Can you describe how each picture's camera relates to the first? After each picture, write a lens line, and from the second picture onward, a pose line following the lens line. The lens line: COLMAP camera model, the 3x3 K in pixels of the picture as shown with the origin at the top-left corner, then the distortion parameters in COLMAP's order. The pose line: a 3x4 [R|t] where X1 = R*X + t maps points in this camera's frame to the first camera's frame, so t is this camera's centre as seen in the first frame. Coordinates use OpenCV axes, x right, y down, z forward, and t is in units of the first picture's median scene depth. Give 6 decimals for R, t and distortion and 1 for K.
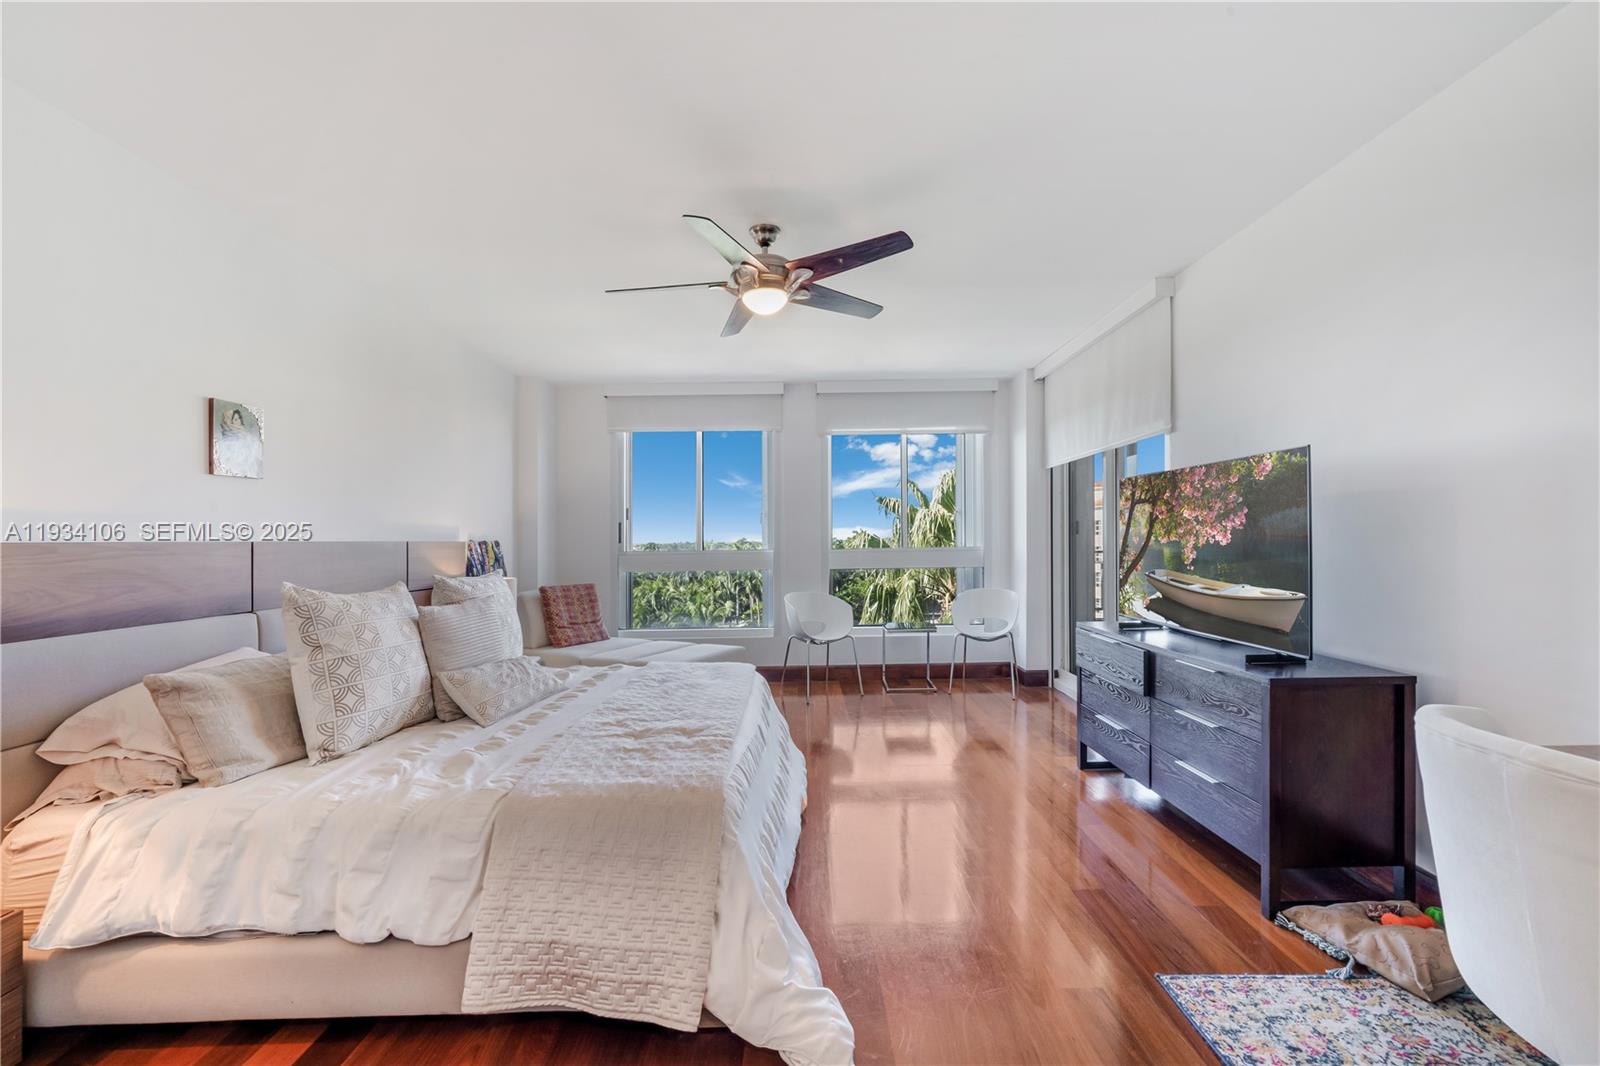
lens RADIAL K [[658.8, 0, 800.0], [0, 658.8, 533.0], [0, 0, 1]] dist [0.000255, 0.000044]
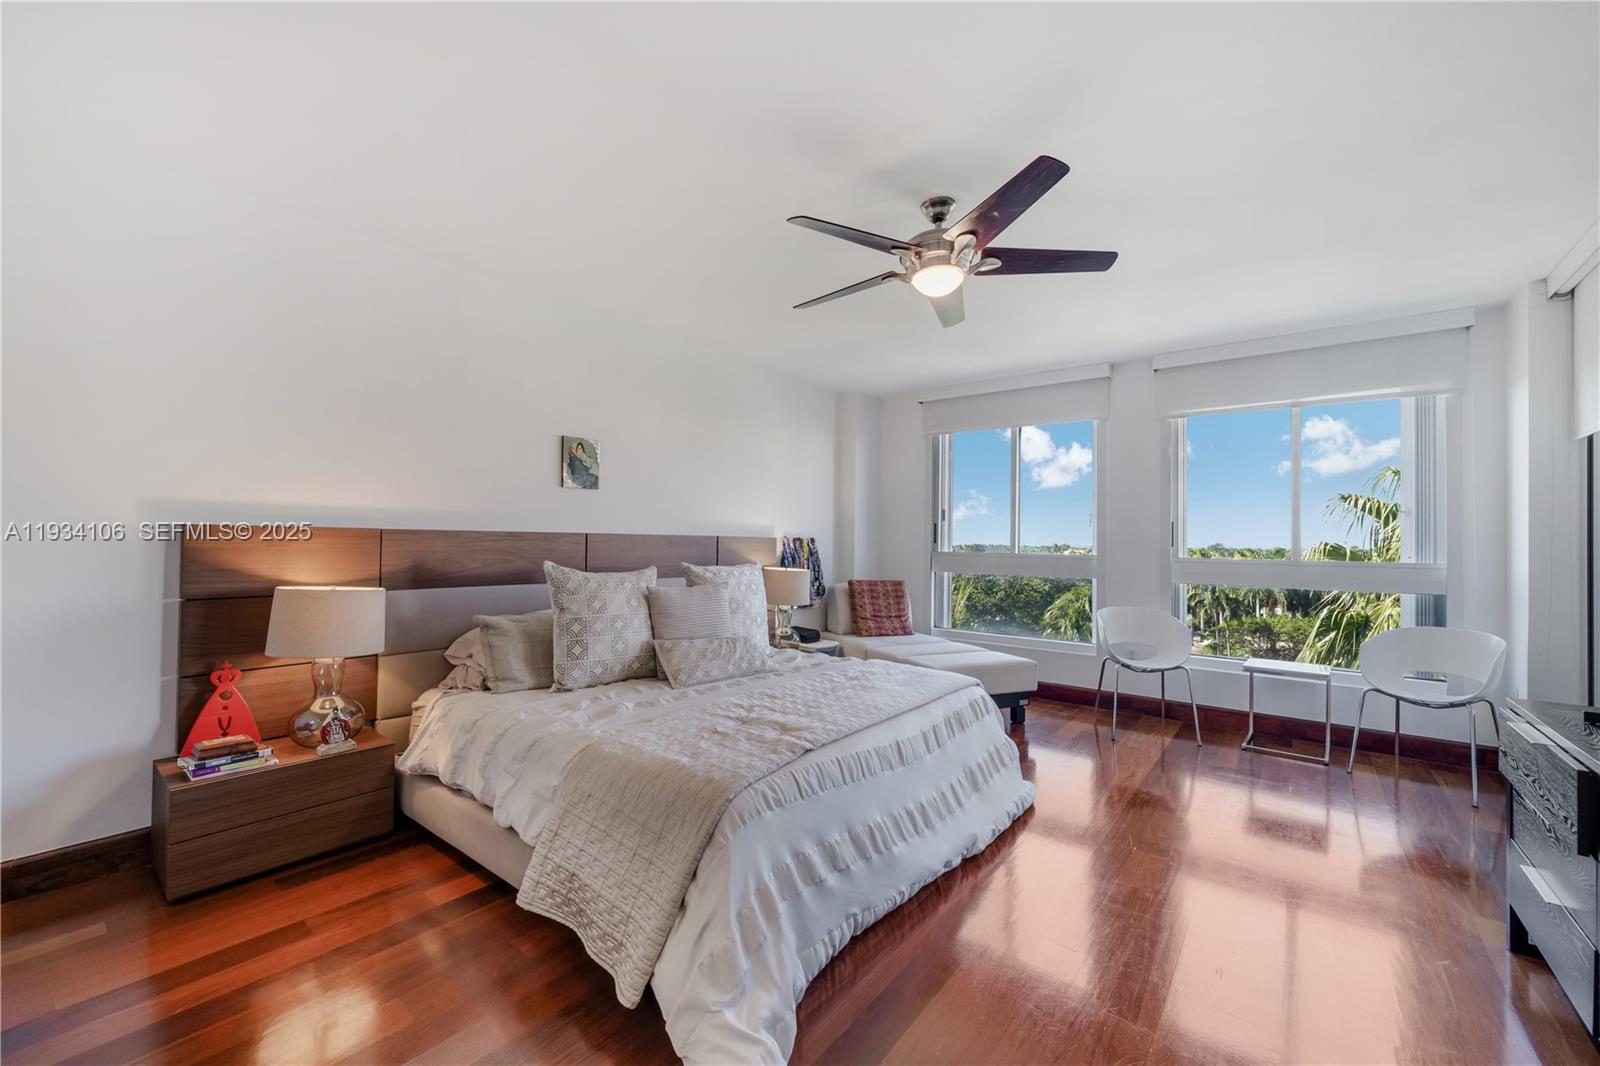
lens RADIAL K [[626.0, 0, 795.1], [0, 626.0, 527.7], [0, 0, 1]] dist [-0.000793, 0.000131]
pose [[0.774957, 0.012742, -0.631885, 0.420017], [-0.019074, 0.999813, -0.003231, -0.003150], [0.631726, 0.014556, 0.775055, 0.246287]]
